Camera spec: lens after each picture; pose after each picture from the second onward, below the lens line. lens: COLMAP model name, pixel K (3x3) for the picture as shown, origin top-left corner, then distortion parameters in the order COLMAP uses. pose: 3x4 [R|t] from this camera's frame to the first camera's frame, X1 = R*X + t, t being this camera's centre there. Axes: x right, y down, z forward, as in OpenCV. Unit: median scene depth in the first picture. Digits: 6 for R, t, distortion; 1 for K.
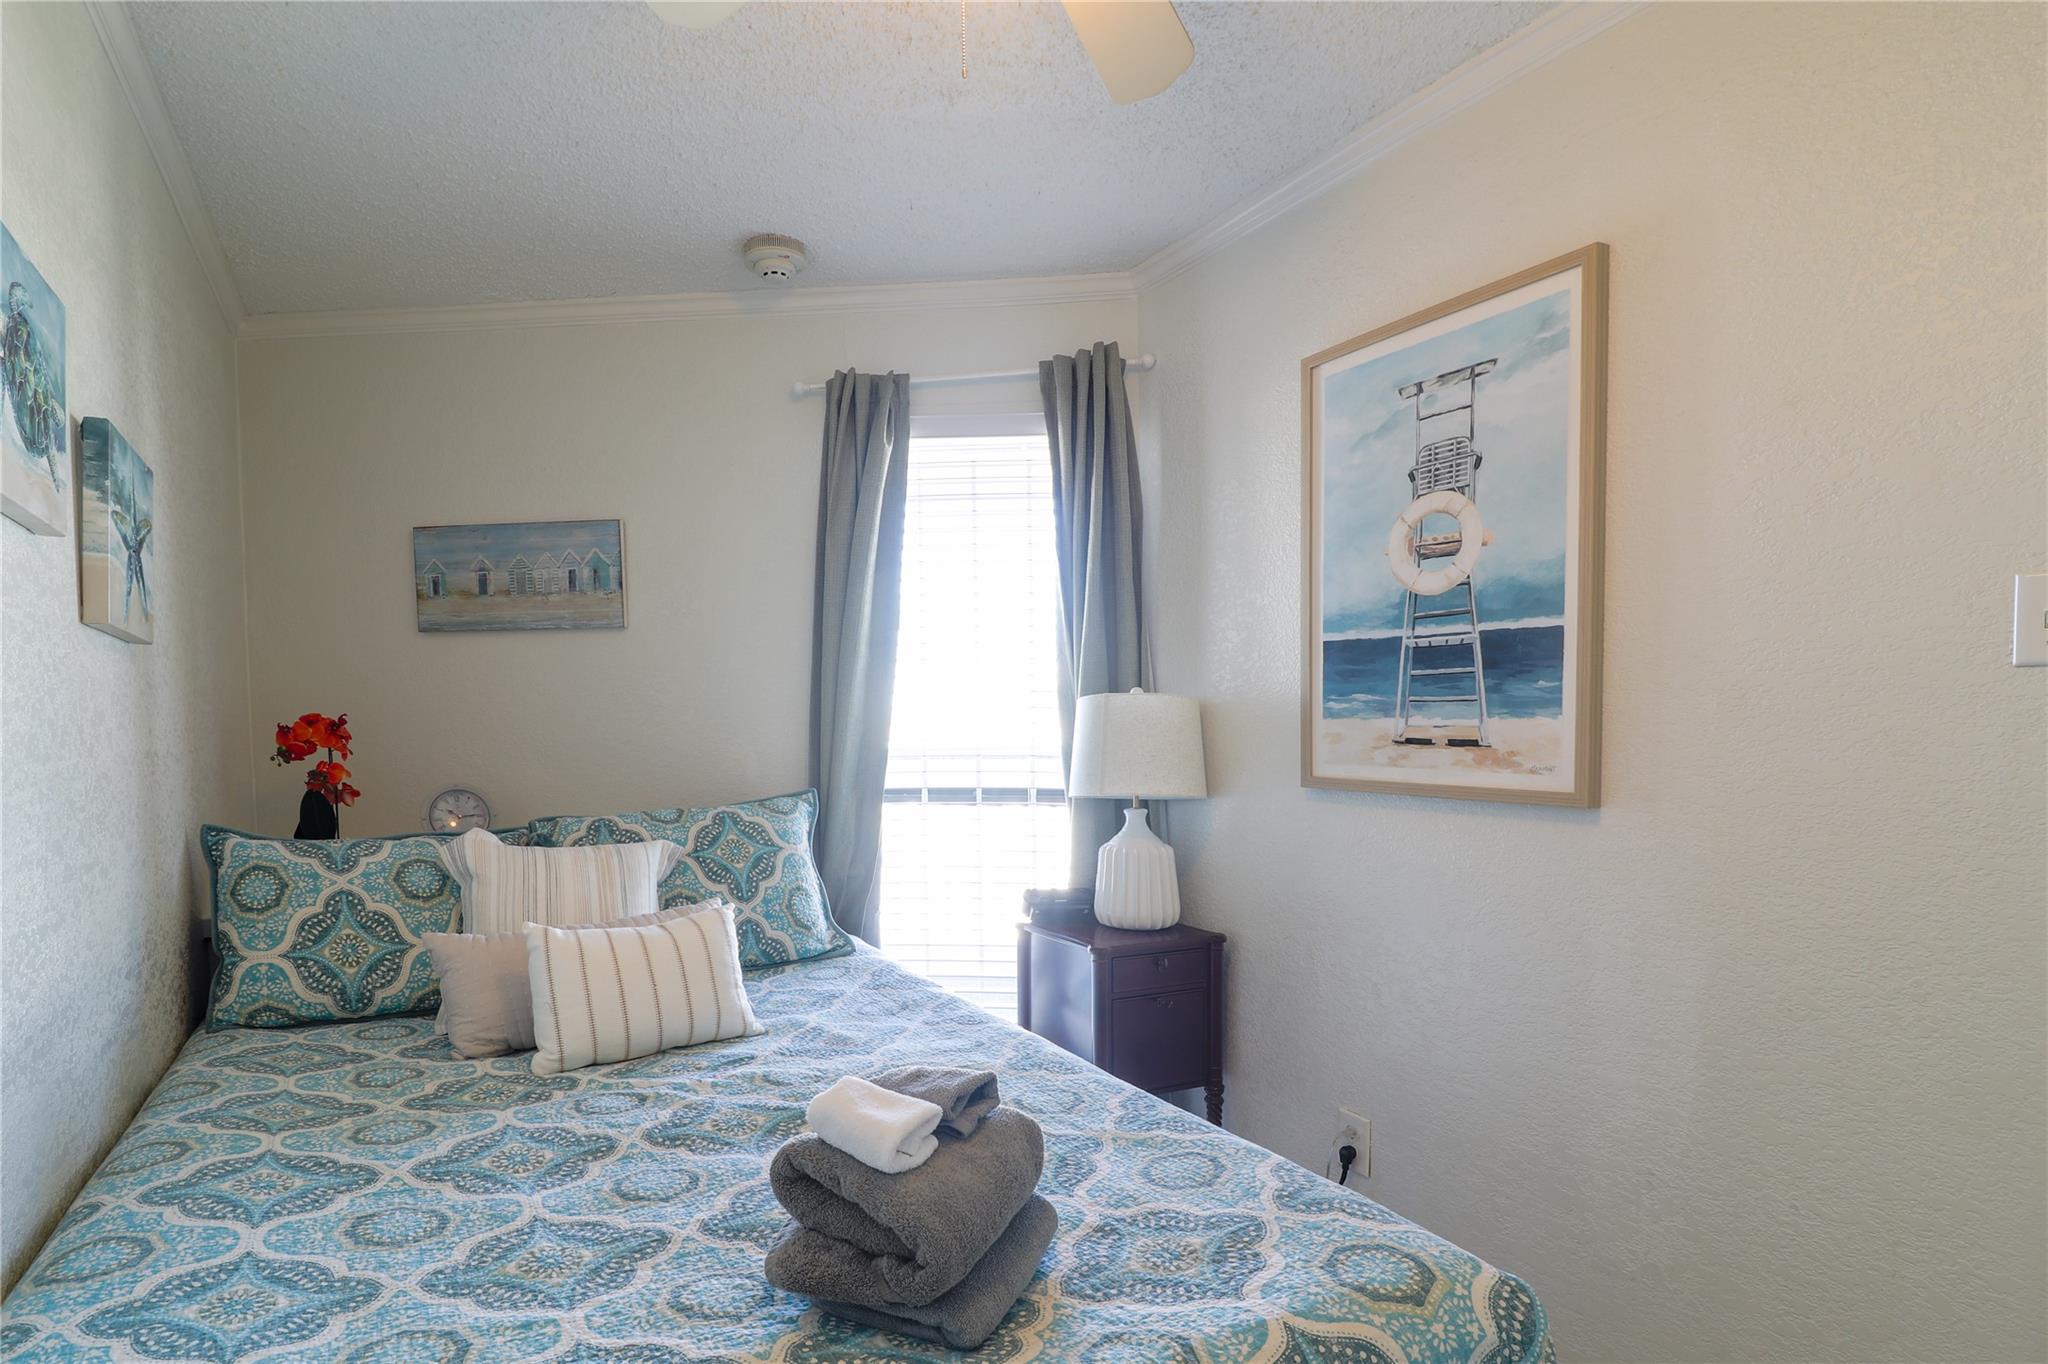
lens RADIAL K [[961.7, 0, 1024.3], [0, 961.7, 764.8], [0, 0, 1]] dist [0.000141, -0.000201]
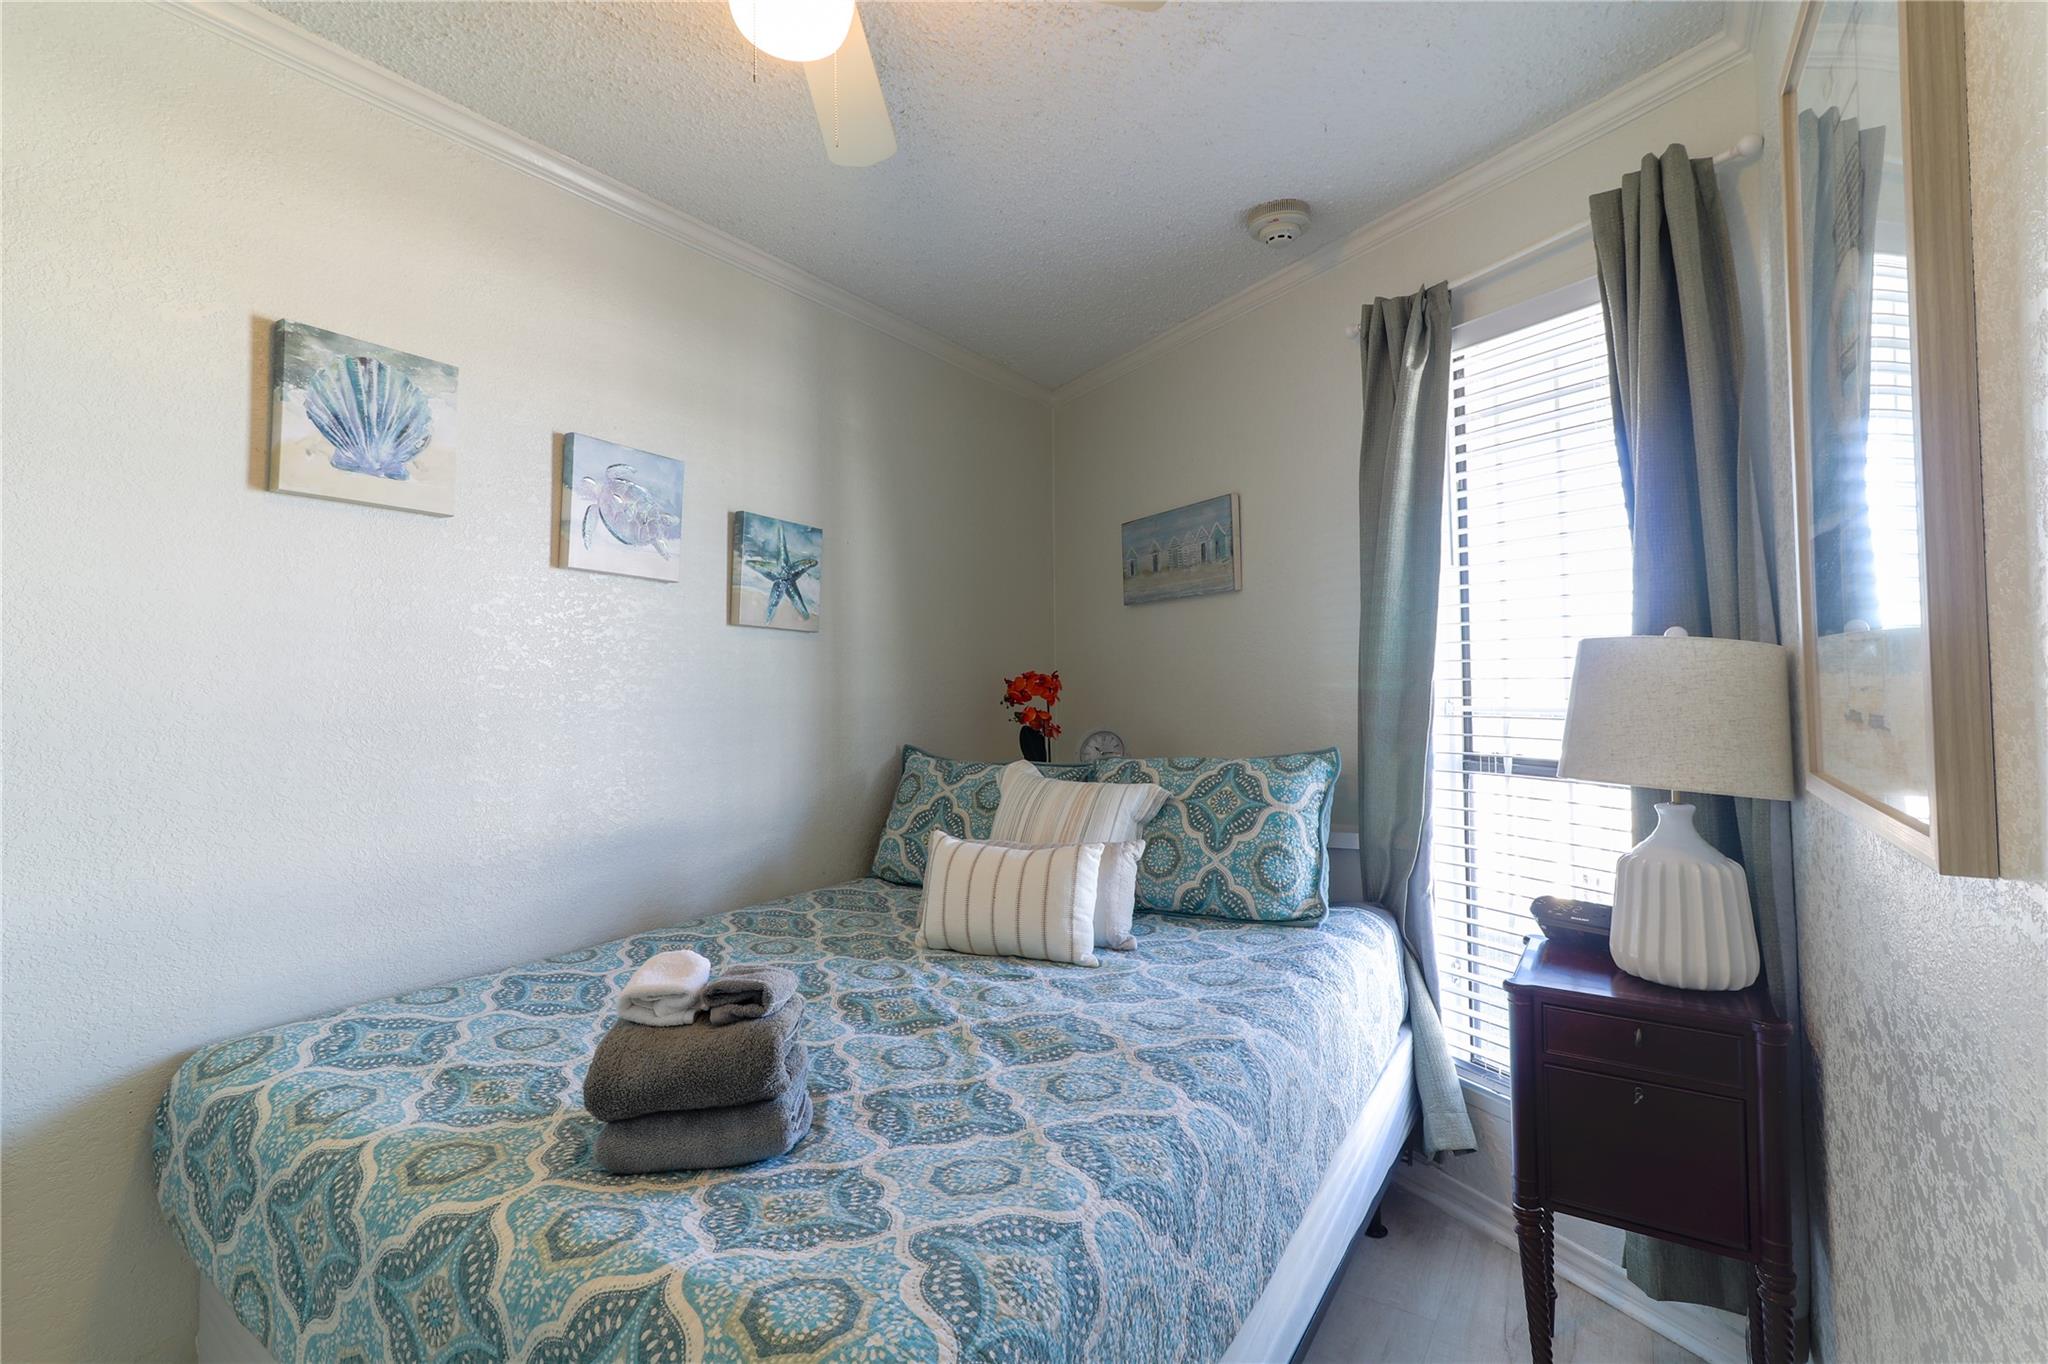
lens RADIAL K [[987.7, 0, 1057.4], [0, 987.7, 656.8], [0, 0, 1]] dist [-0.000302, -0.013936]
pose [[0.561401, -0.016767, -0.827374, 0.450095], [-0.033103, 0.998539, -0.042698, -0.014301], [0.826882, 0.051359, 0.560026, 0.233634]]
